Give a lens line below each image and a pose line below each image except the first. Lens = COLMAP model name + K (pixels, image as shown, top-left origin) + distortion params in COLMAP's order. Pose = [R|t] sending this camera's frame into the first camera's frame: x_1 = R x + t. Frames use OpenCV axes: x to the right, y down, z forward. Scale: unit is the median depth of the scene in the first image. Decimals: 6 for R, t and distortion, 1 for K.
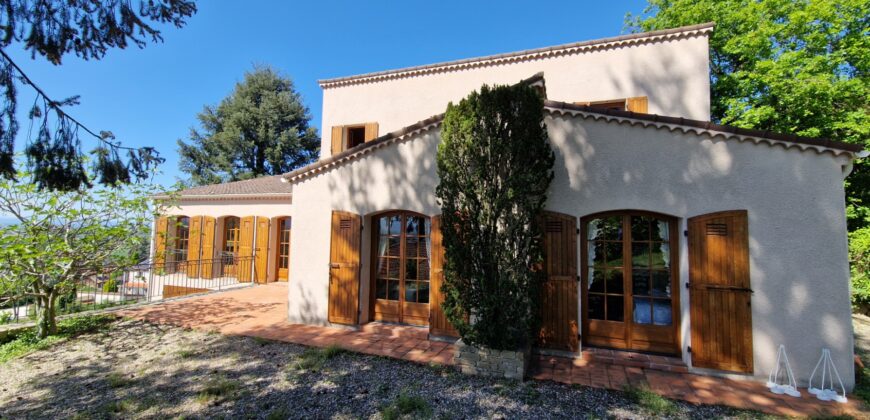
lens RADIAL K [[368.0, 0, 442.4], [0, 368.0, 202.4], [0, 0, 1]] dist [0.000572, -0.000563]
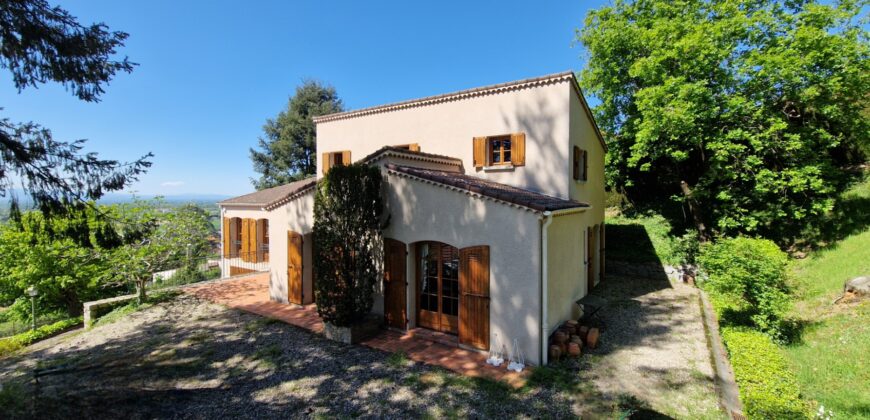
lens RADIAL K [[368.0, 0, 442.4], [0, 368.0, 202.4], [0, 0, 1]] dist [0.000572, -0.000563]
pose [[0.975423, -0.015270, -0.219809, 0.687764], [0.032417, 0.996685, 0.074614, -0.193358], [0.217941, -0.079905, 0.972685, -0.347949]]
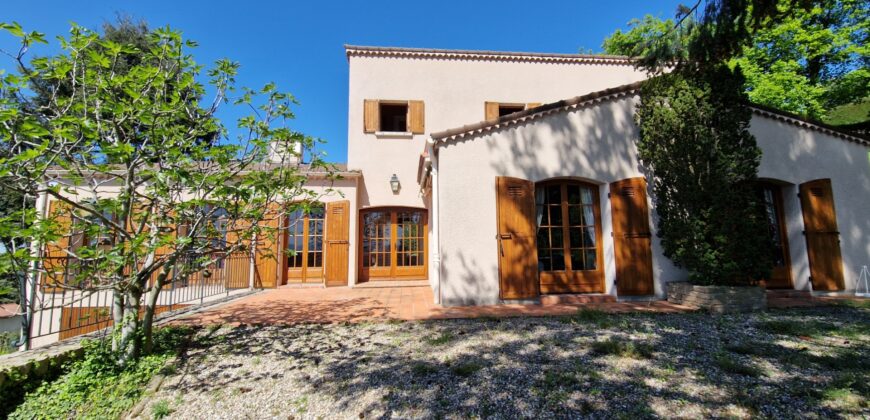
lens RADIAL K [[368.0, 0, 442.4], [0, 368.0, 202.4], [0, 0, 1]] dist [0.000572, -0.000563]
pose [[0.903080, 0.025062, 0.428739, -0.842501], [-0.002522, 0.998588, -0.053061, 0.140128], [-0.429464, 0.046837, 0.901869, 0.244534]]
